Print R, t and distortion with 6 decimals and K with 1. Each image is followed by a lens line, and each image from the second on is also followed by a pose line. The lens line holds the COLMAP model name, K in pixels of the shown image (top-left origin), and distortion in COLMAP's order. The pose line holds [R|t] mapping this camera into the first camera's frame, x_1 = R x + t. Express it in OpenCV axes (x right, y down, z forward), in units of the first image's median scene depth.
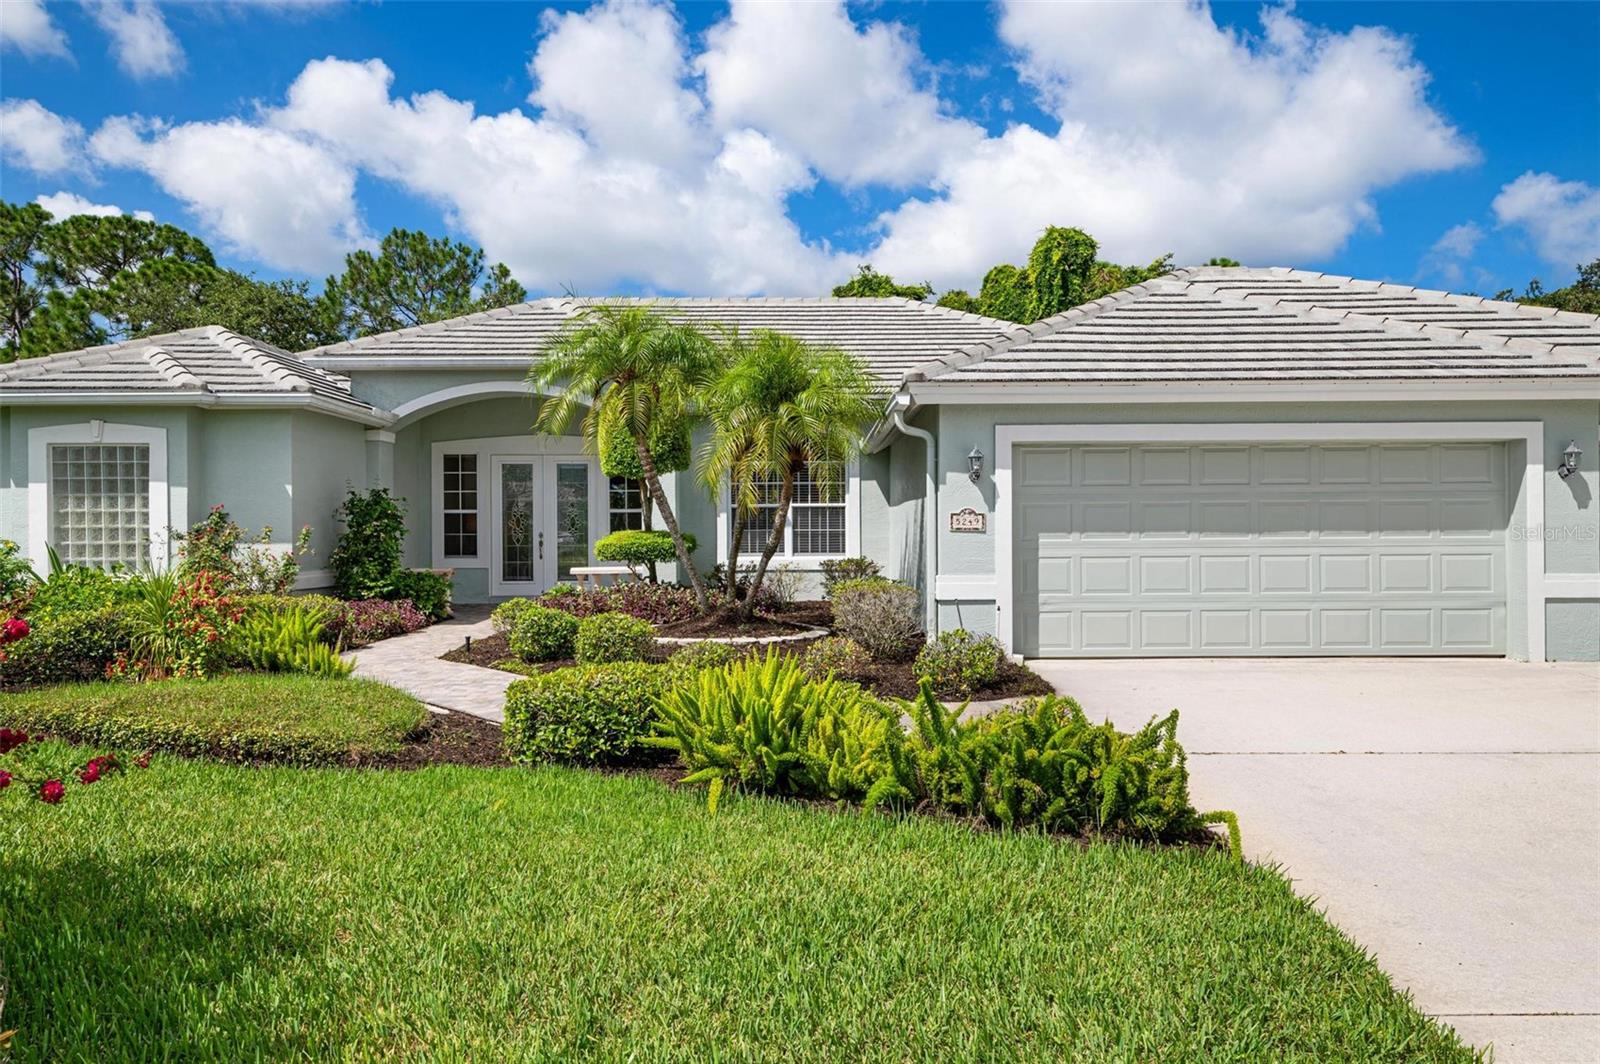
lens RADIAL K [[1057.1, 0, 800.0], [0, 1057.1, 532.0], [0, 0, 1]] dist [0.025106, 0.003582]
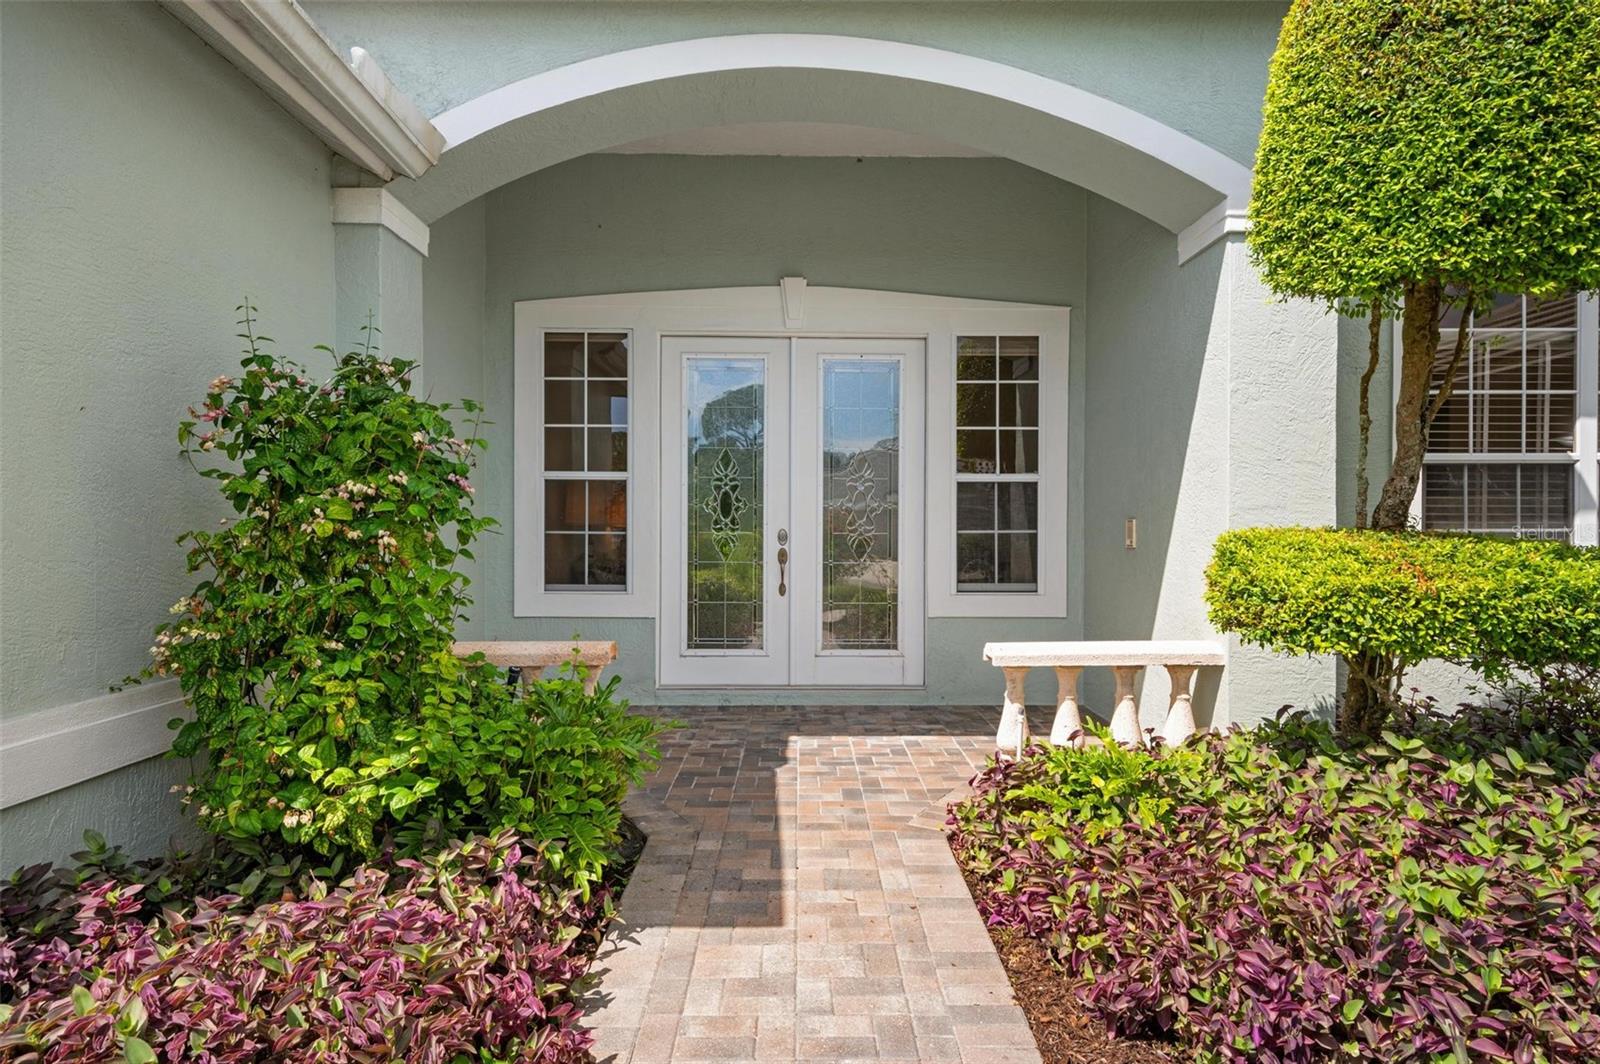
lens RADIAL K [[961.8, 0, 800.0], [0, 961.8, 532.0], [0, 0, 1]] dist [0.026160, 0.000199]
pose [[0.999581, 0.009952, 0.027170, -0.283059], [-0.010095, 0.999936, 0.005128, -0.000608], [-0.027117, -0.005400, 0.999618, 0.720414]]
